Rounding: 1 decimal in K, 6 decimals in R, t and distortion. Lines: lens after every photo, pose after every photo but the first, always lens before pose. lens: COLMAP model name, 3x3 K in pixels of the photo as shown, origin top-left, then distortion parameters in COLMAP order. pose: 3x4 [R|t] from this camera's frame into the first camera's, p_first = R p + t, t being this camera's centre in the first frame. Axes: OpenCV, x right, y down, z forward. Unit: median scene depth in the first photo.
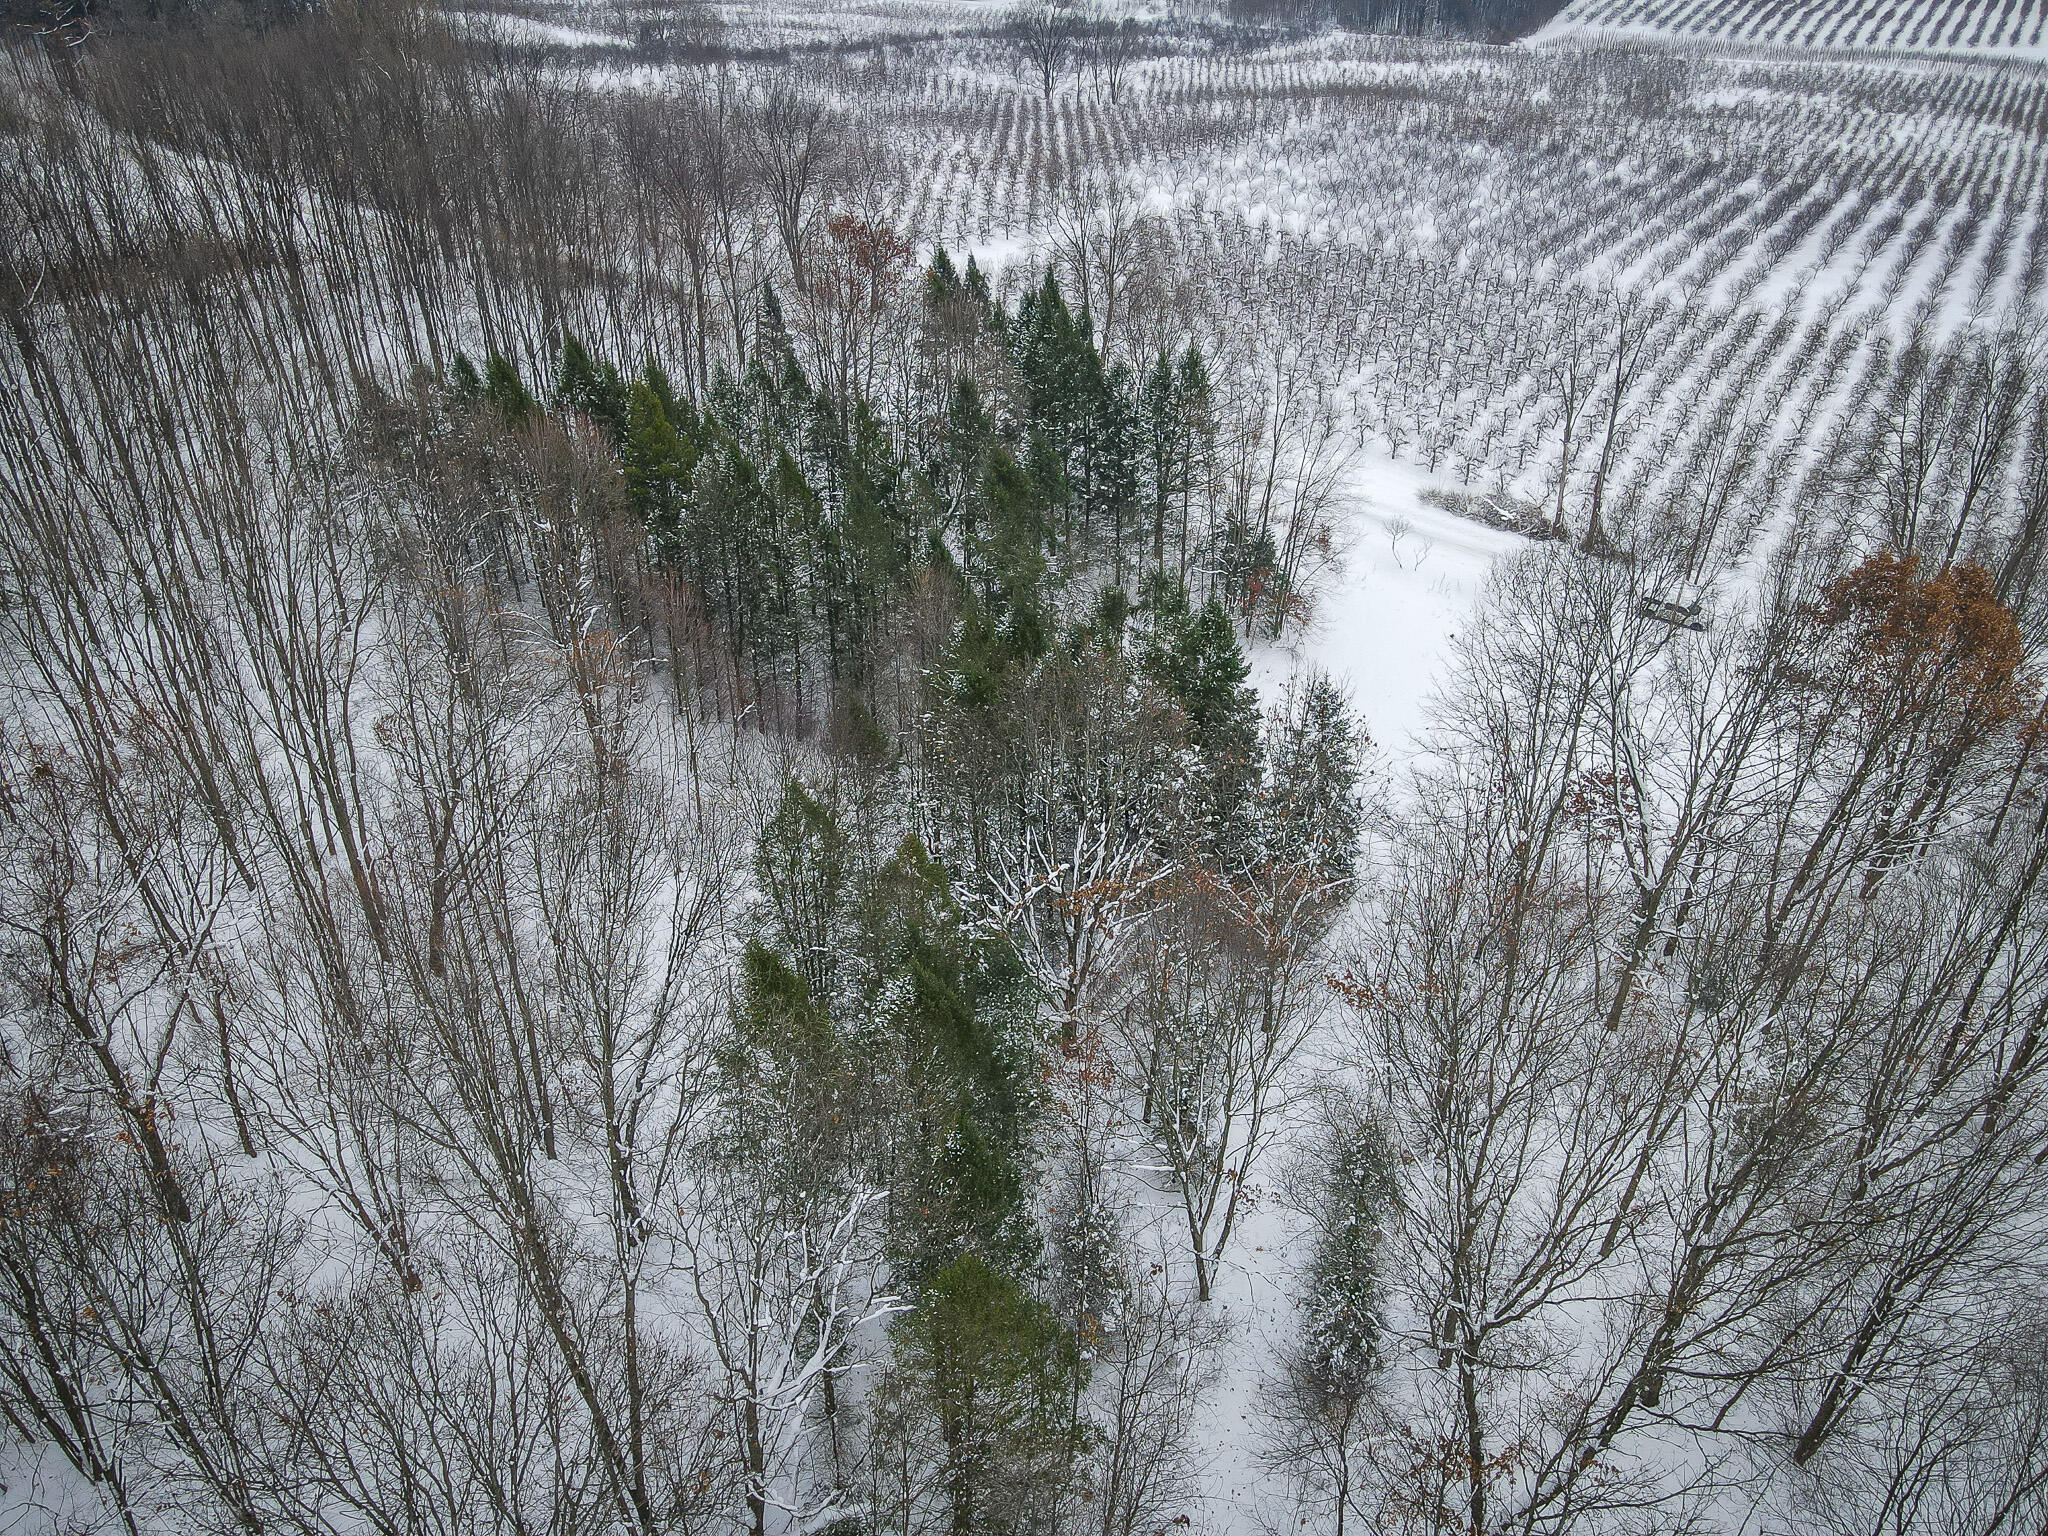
lens RADIAL K [[1423.1, 0, 1024.0], [0, 1423.1, 768.0], [0, 0, 1]] dist [0.005544, -0.001101]
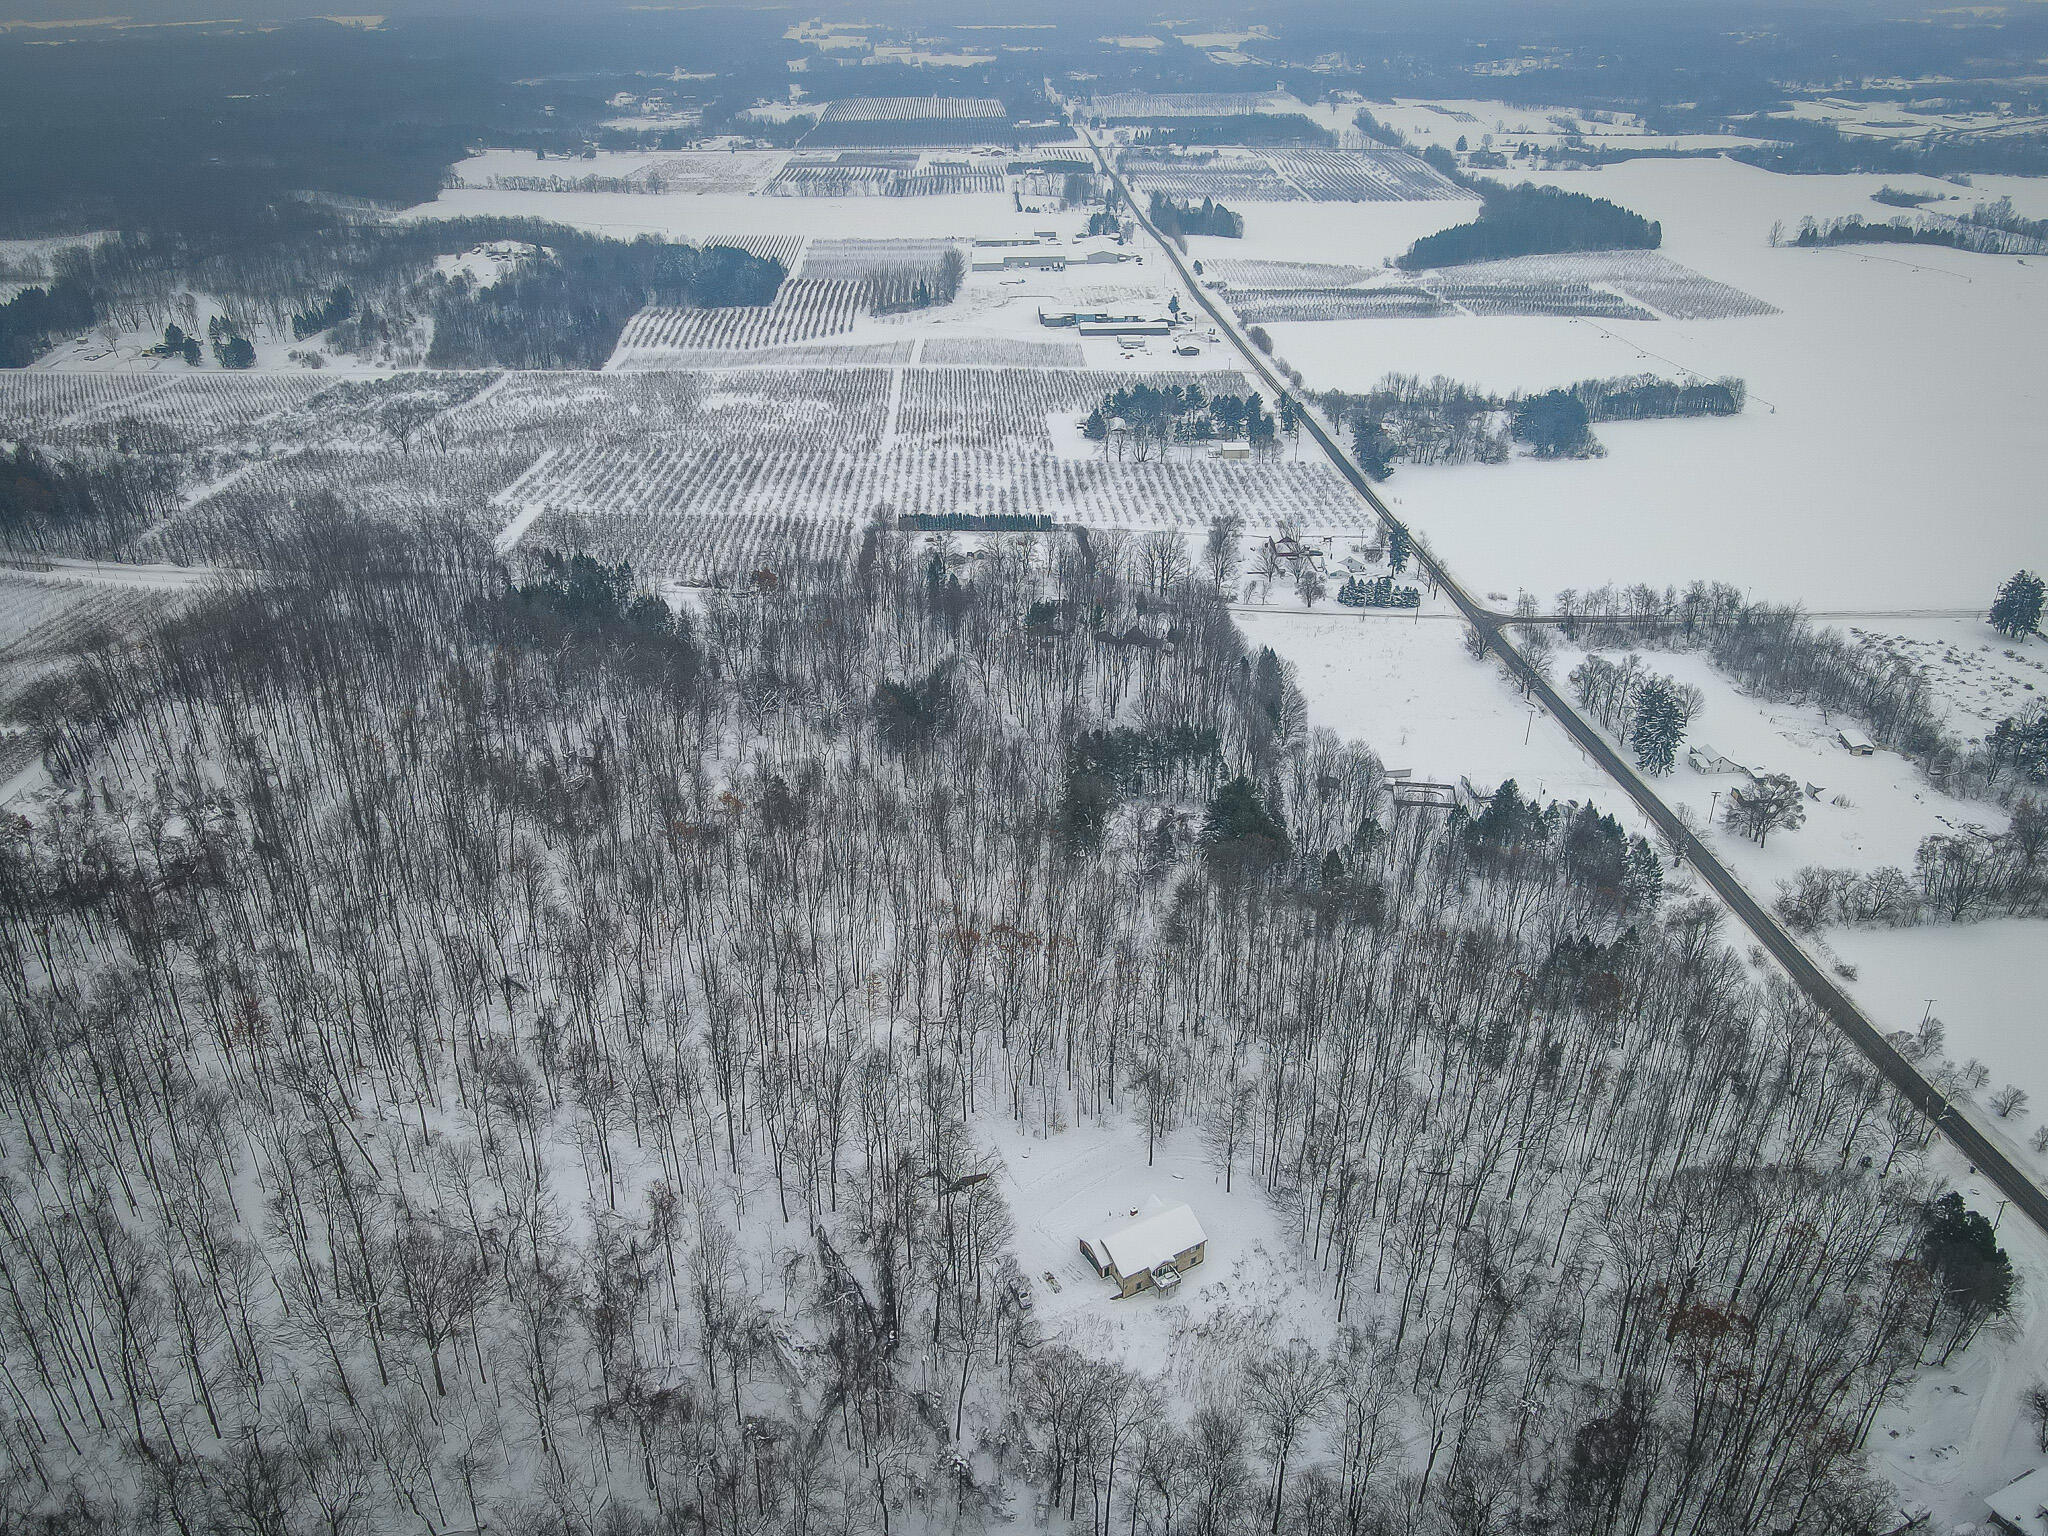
lens RADIAL K [[1423.1, 0, 1024.0], [0, 1423.1, 768.0], [0, 0, 1]] dist [0.005544, -0.001101]
pose [[0.813150, -0.272218, 0.514474, -0.681754], [0.321596, 0.946849, -0.007302, 0.391529], [-0.485142, 0.171391, 0.857475, -1.711550]]
